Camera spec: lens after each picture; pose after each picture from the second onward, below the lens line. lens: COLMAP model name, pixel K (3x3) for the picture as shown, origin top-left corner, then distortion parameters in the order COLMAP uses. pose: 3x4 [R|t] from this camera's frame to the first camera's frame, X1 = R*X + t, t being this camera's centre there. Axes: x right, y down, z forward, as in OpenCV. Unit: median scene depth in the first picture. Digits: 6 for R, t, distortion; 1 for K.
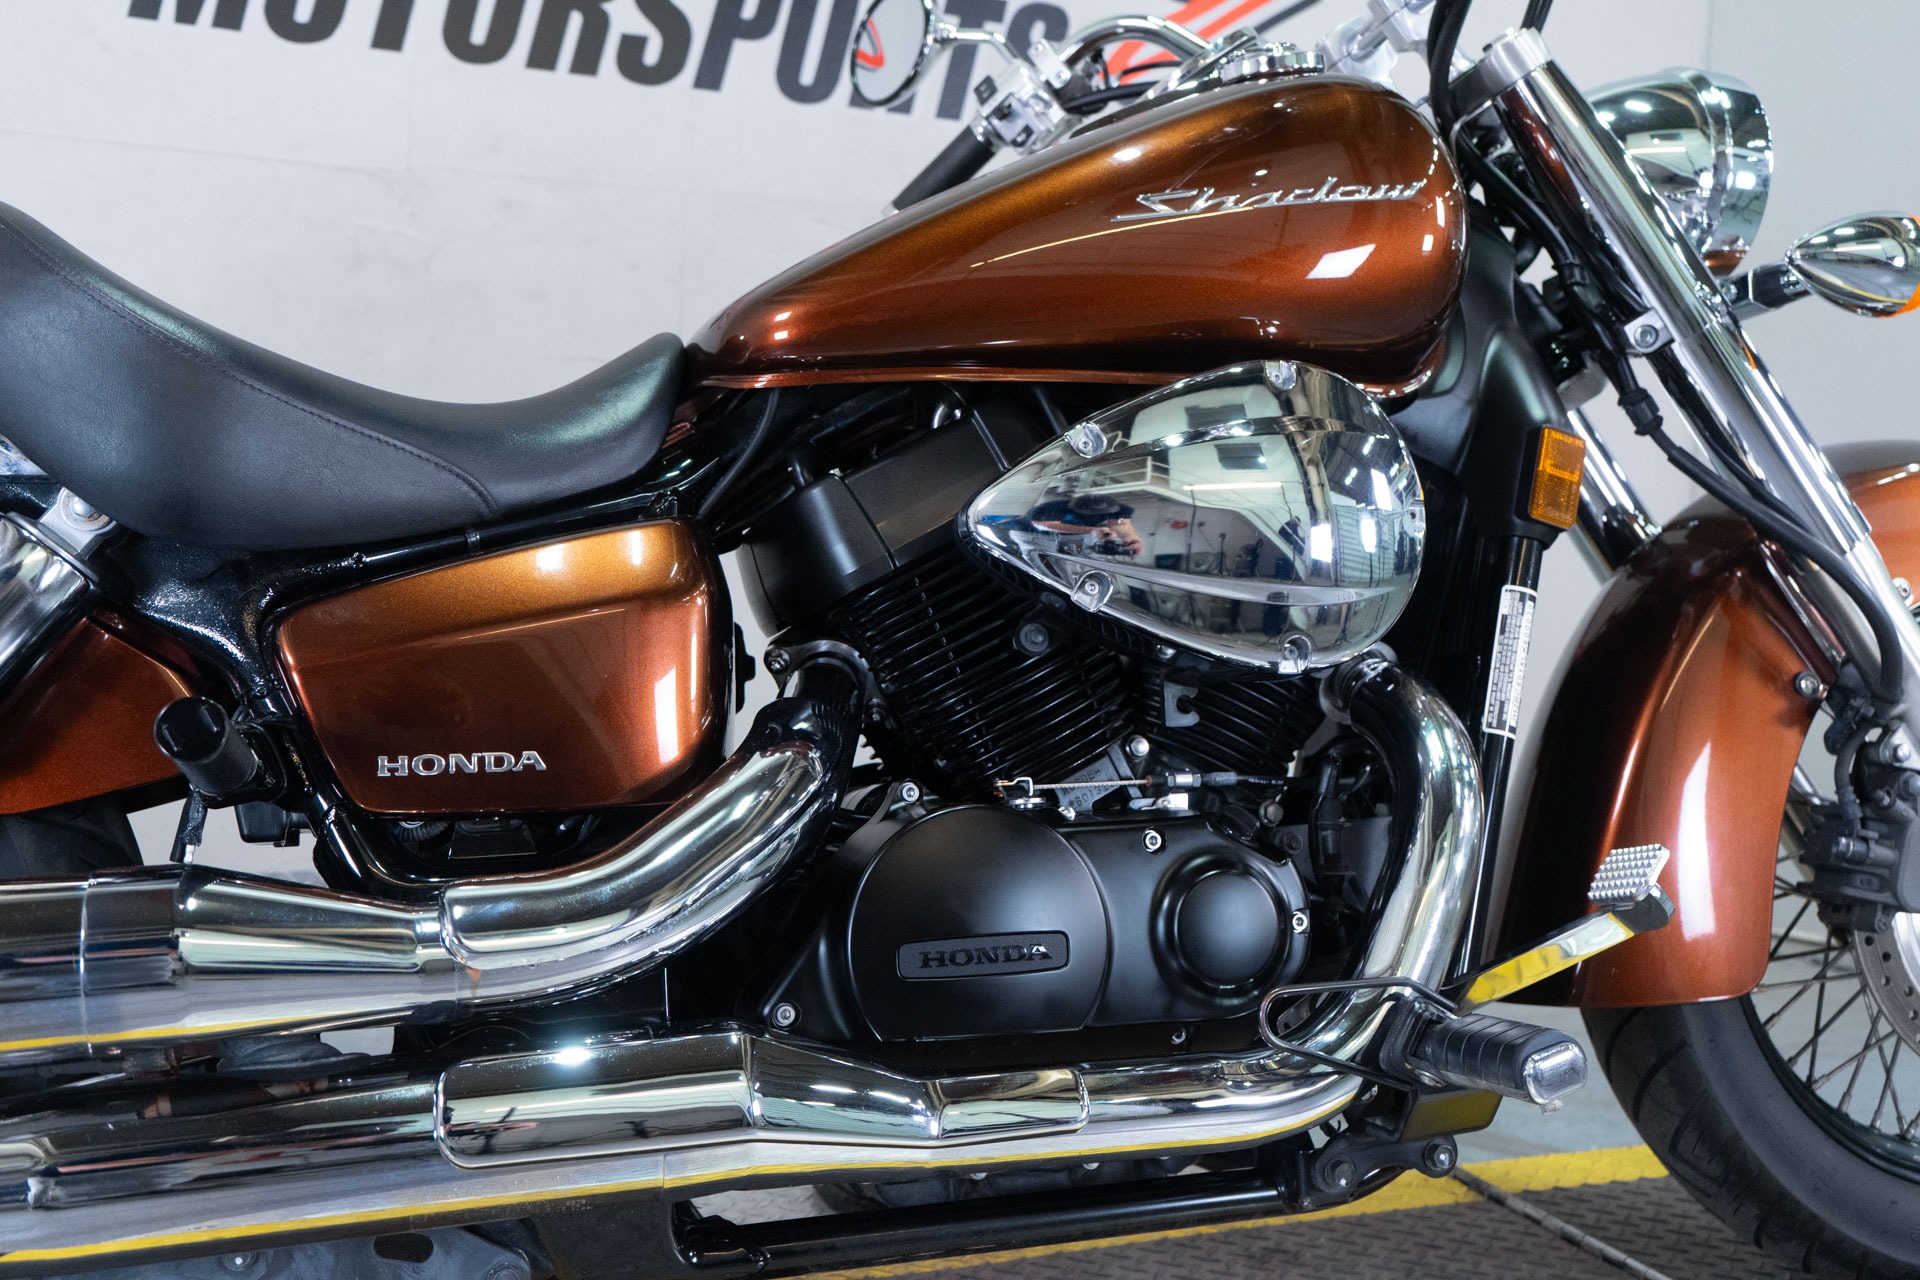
lens RADIAL K [[1893.3, 0, 995.5], [0, 1893.3, 648.0], [0, 0, 1]] dist [0.013368, 0.000000]
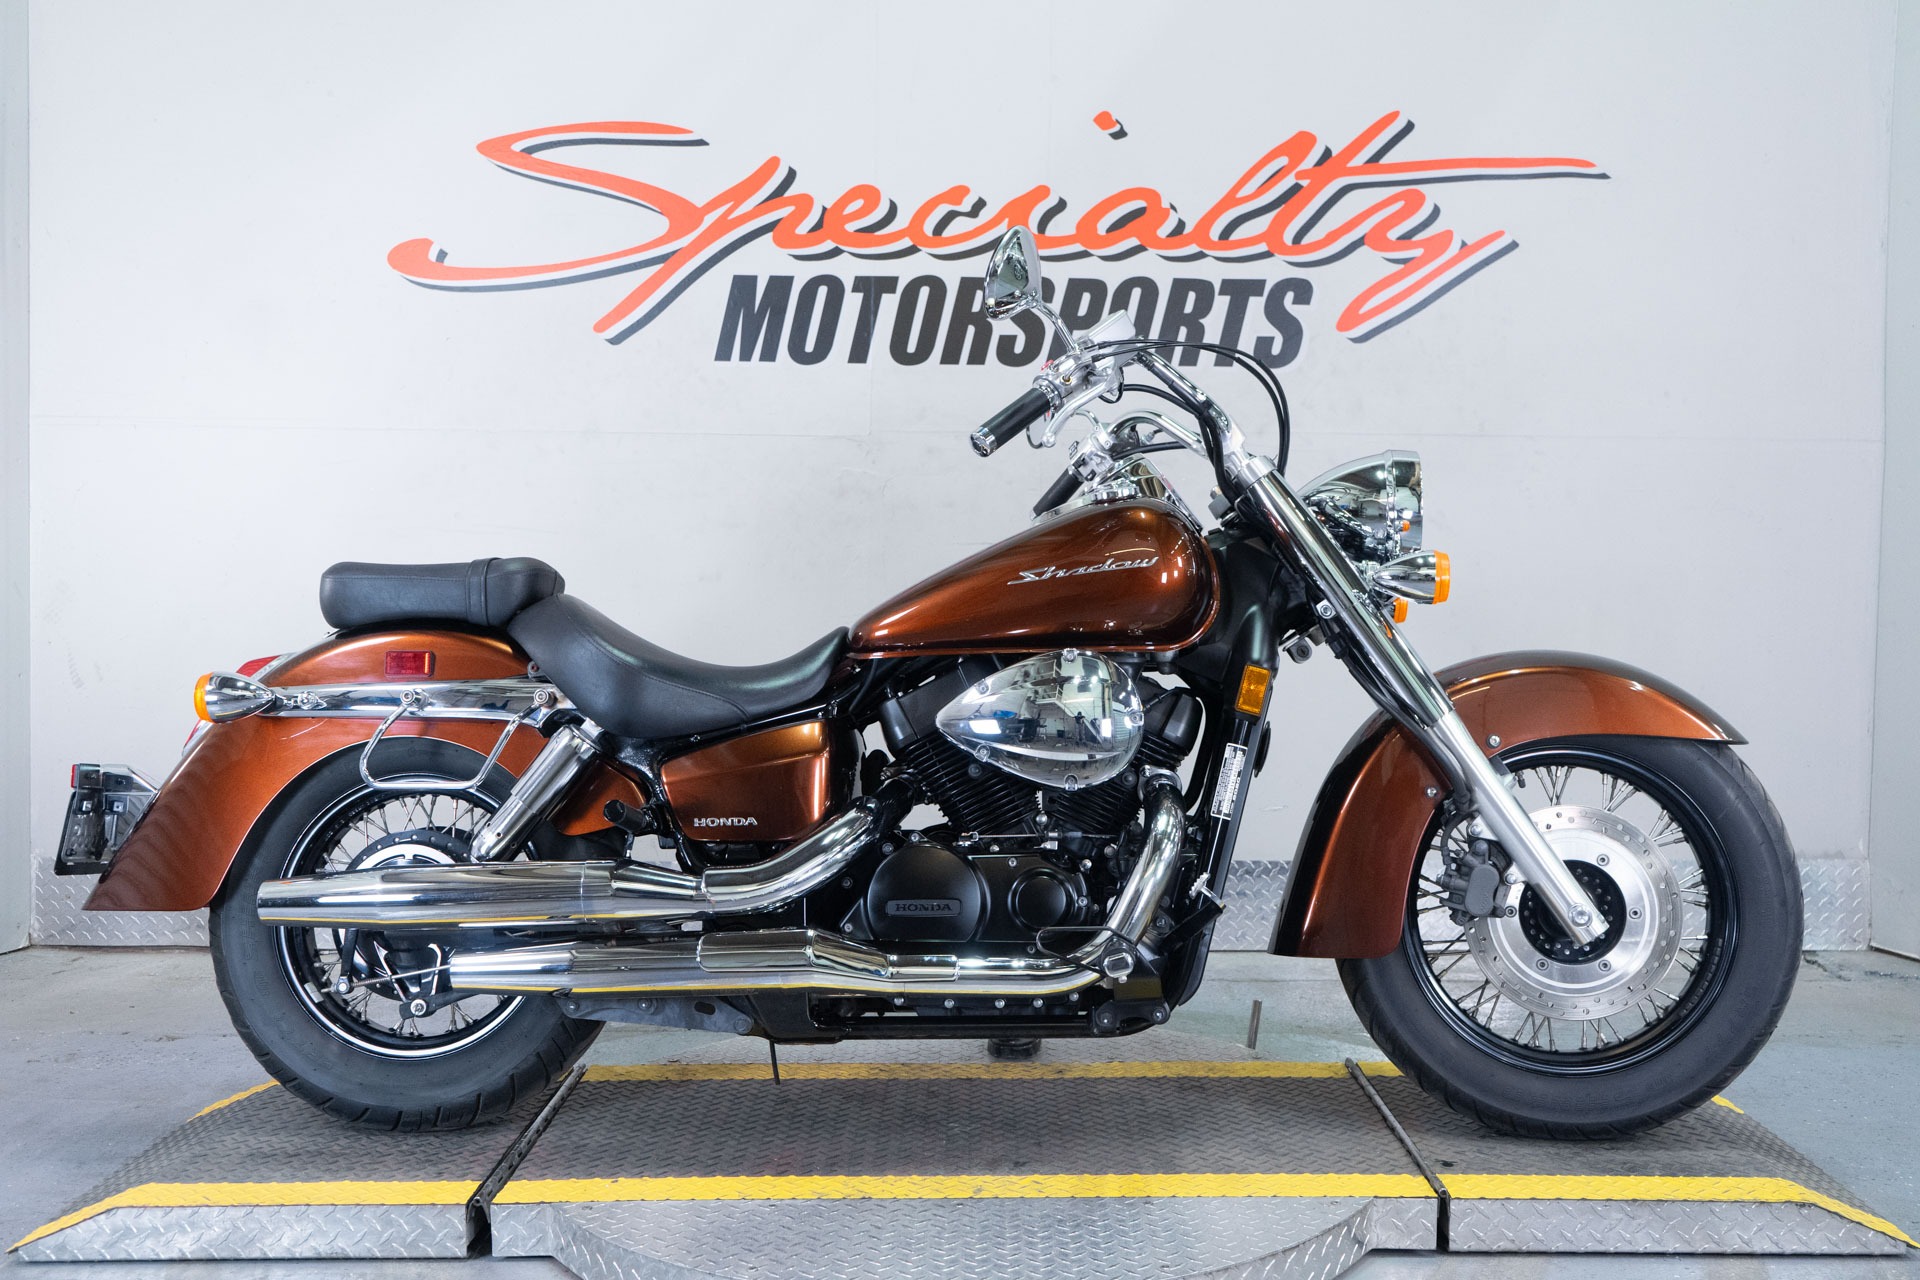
lens RADIAL K [[1960.5, 0, 968.1], [0, 1960.5, 633.0], [0, 0, 1]] dist [0.017535, 0.000000]
pose [[0.925526, -0.006253, -0.378633, 0.933981], [0.002578, 0.999945, -0.010212, -0.150486], [0.378676, 0.008475, 0.925490, -1.207219]]
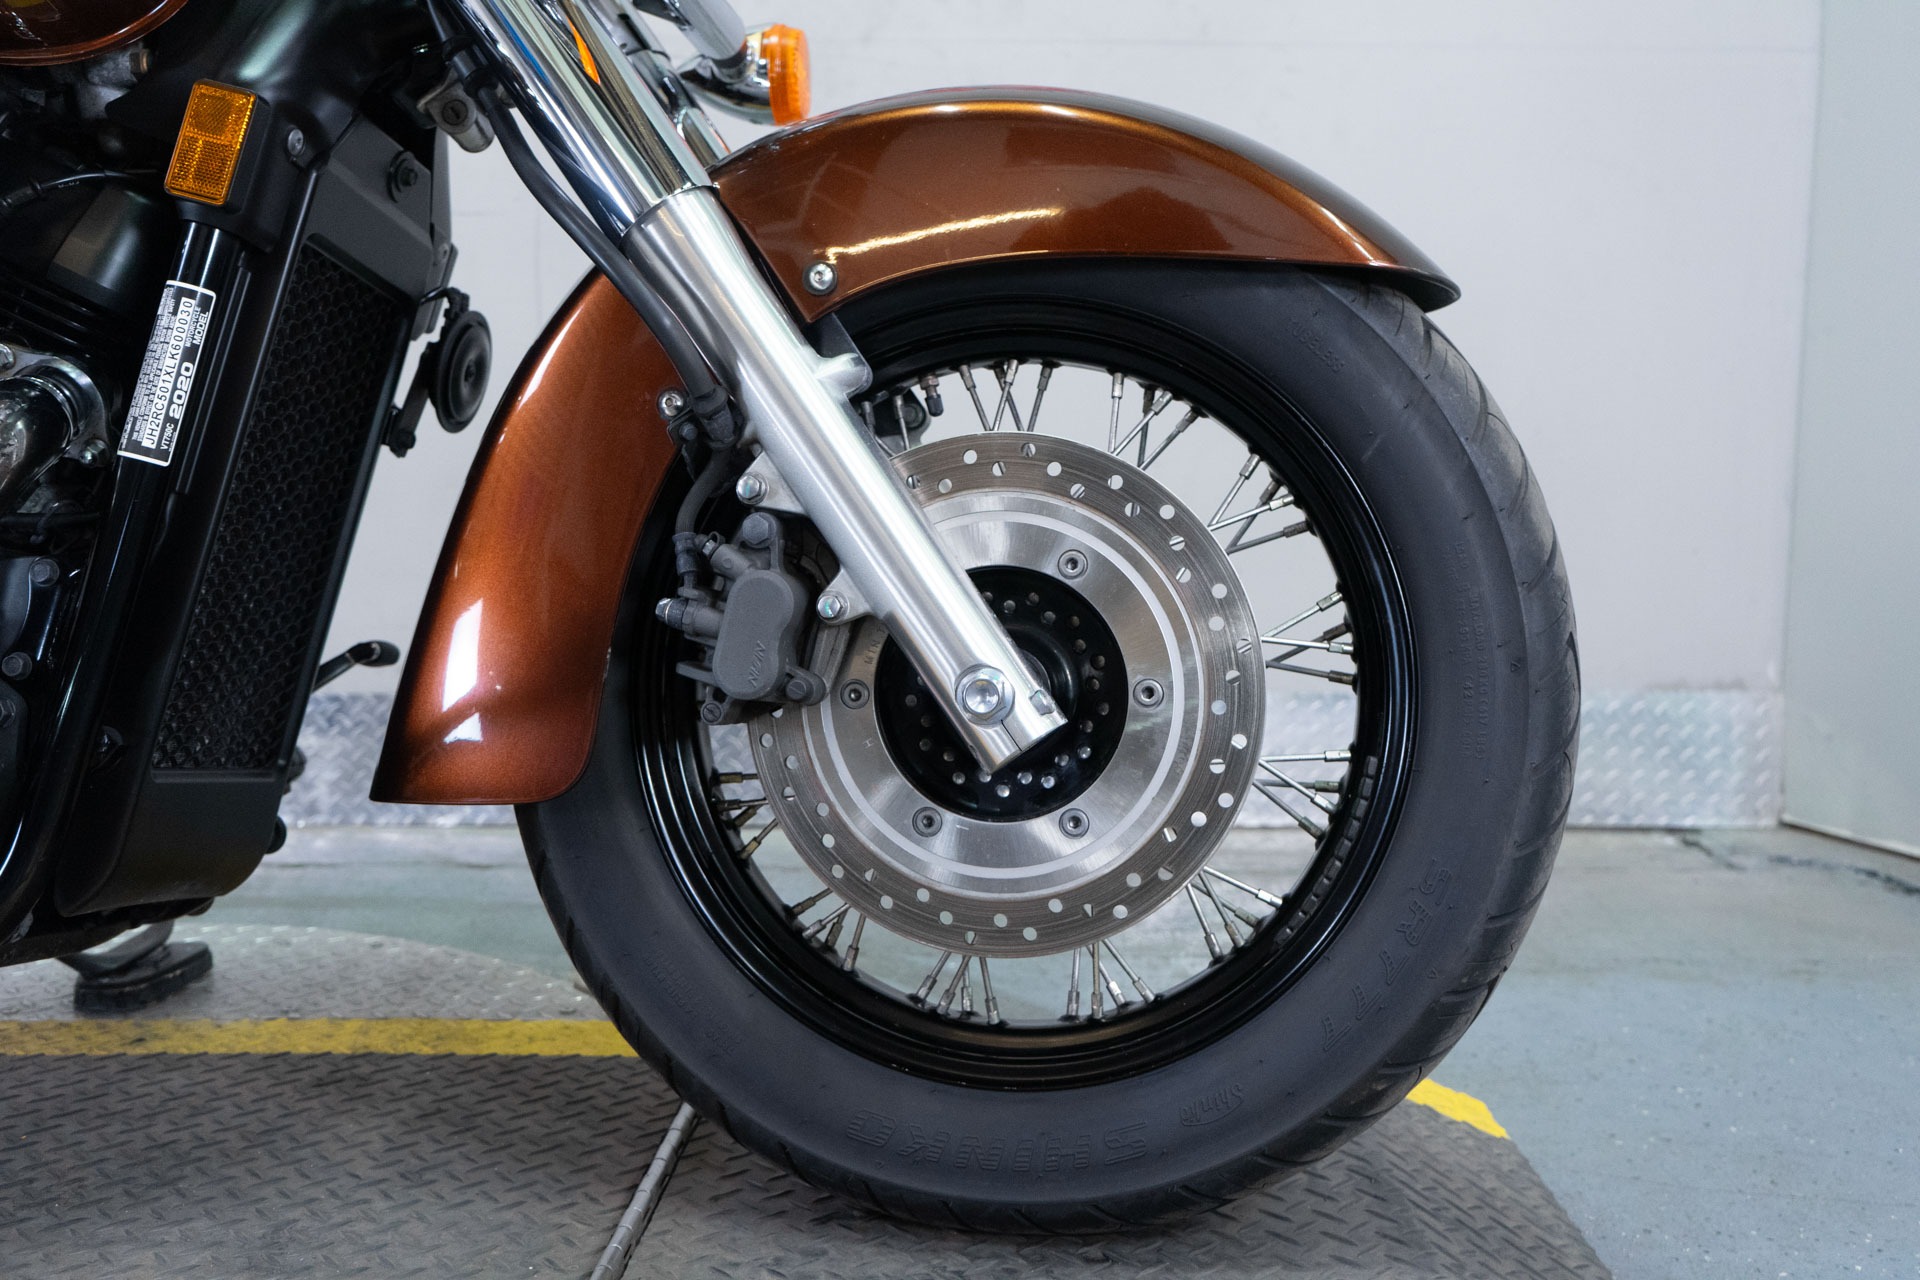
lens RADIAL K [[1773.8, 0, 956.8], [0, 1773.8, 645.7], [0, 0, 1]] dist [0.013050, 0.000000]
pose [[0.918297, 0.009801, -0.395771, 1.034347], [0.004235, 0.999393, 0.034574, 0.115828], [0.395870, -0.033425, 0.917698, 0.488770]]
